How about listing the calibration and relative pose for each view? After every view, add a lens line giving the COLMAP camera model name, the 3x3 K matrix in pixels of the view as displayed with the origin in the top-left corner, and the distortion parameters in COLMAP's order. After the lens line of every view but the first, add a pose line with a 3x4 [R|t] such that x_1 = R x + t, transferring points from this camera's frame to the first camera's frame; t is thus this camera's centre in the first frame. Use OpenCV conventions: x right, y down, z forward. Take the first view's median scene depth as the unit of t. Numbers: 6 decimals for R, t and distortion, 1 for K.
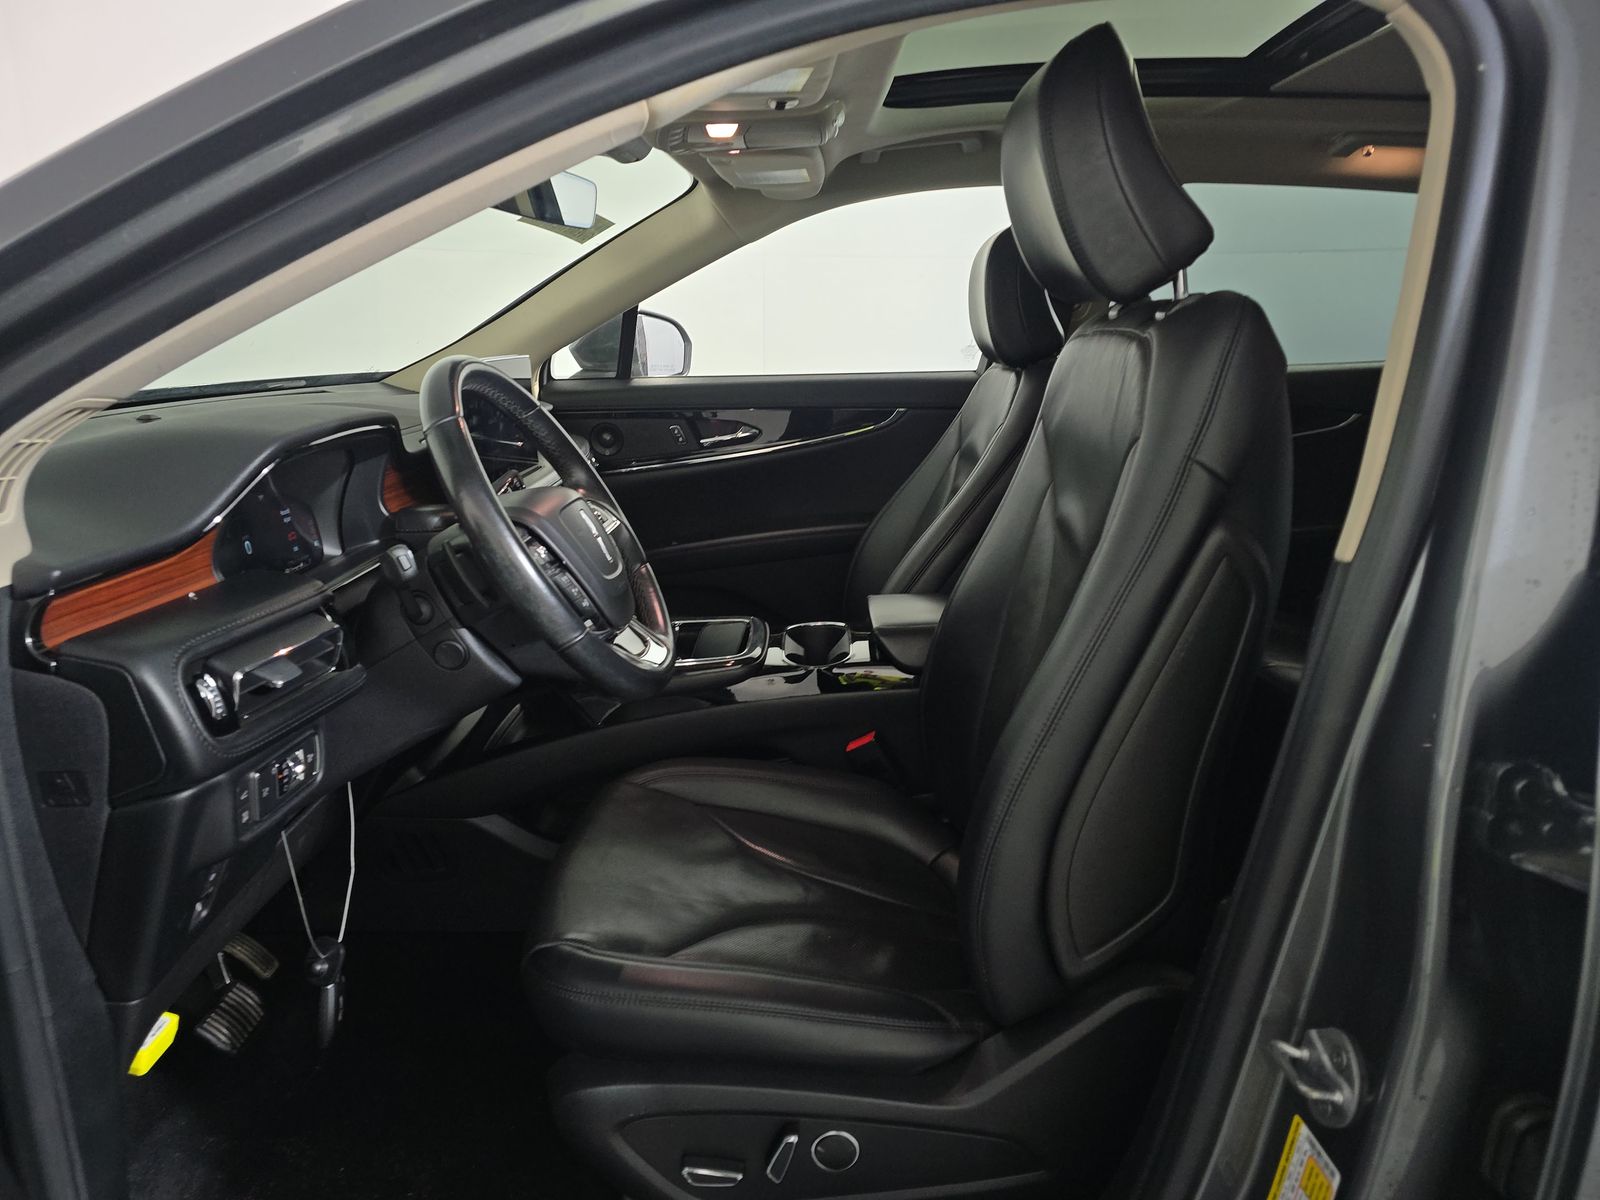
lens RADIAL K [[1097.9, 0, 804.6], [0, 1097.9, 603.8], [0, 0, 1]] dist [0.080057, -0.104473]
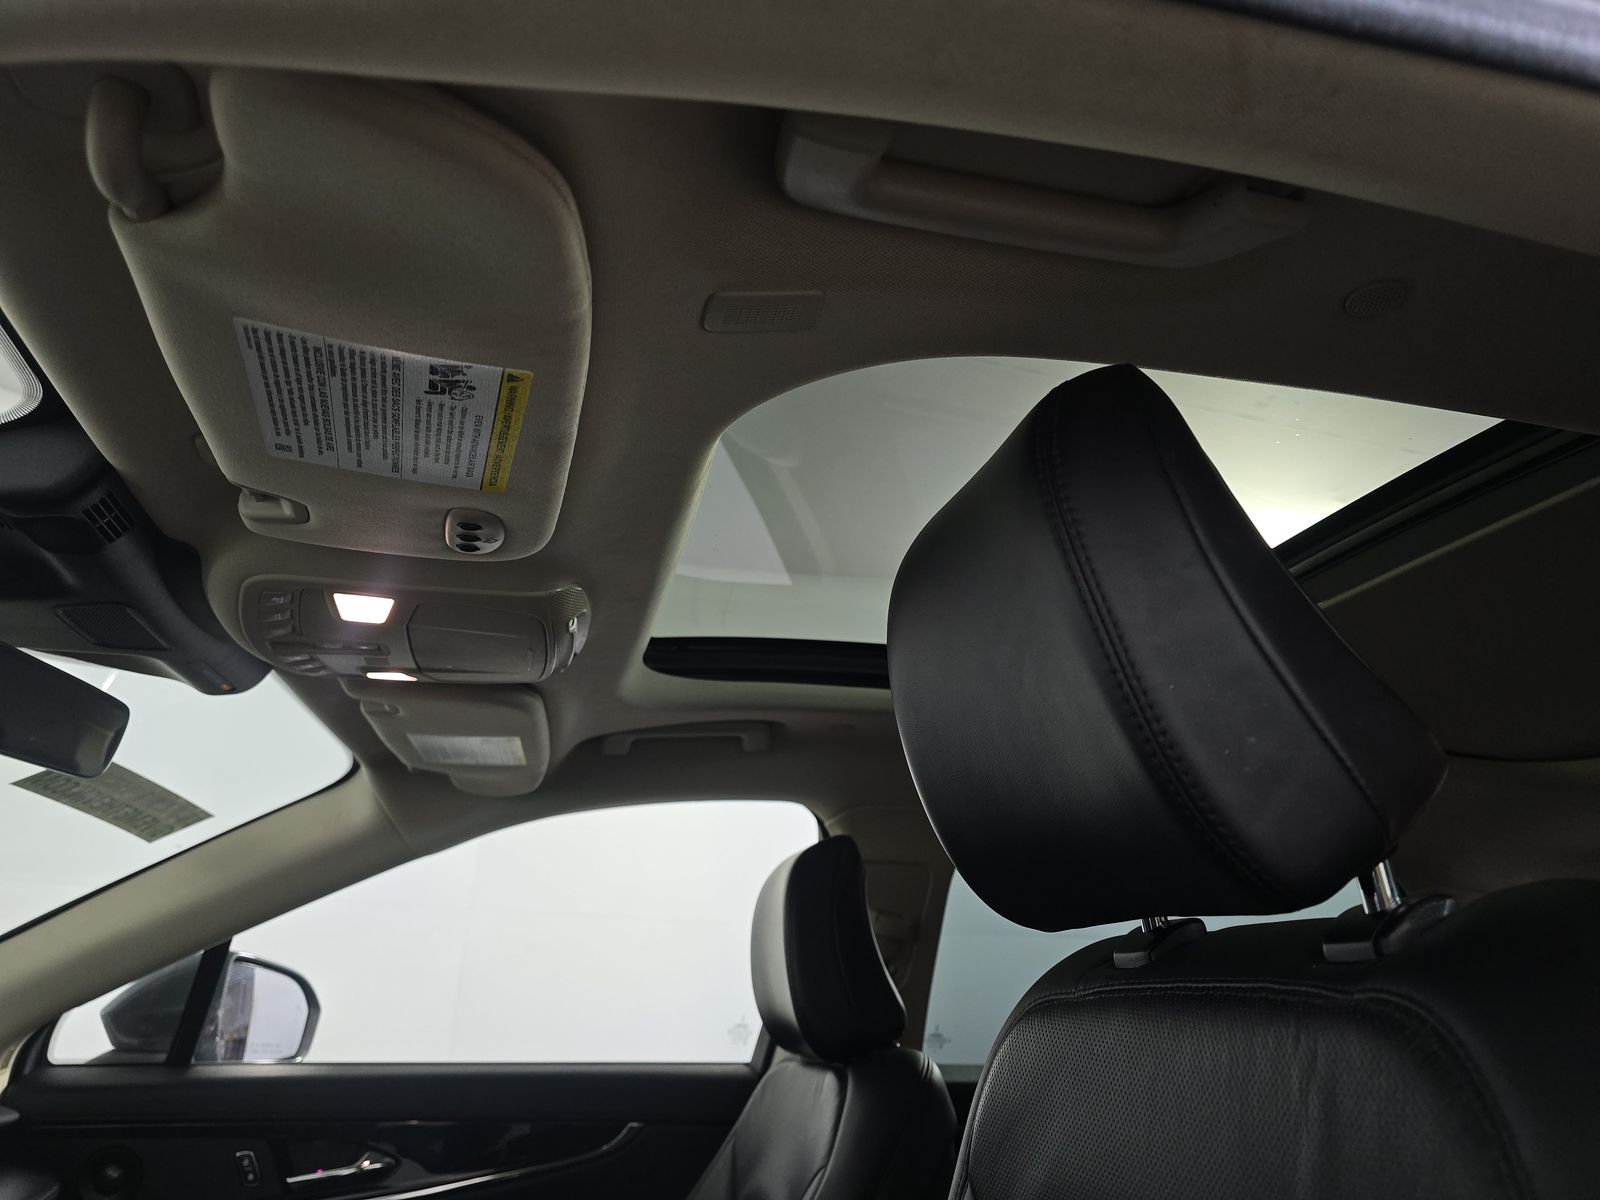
lens RADIAL K [[1097.9, 0, 804.6], [0, 1097.9, 603.8], [0, 0, 1]] dist [0.080057, -0.104473]
pose [[0.971554, 0.110863, 0.209264, 0.016762], [0.025672, 0.829140, -0.558451, -0.072590], [-0.235421, 0.547938, 0.802708, 0.328910]]
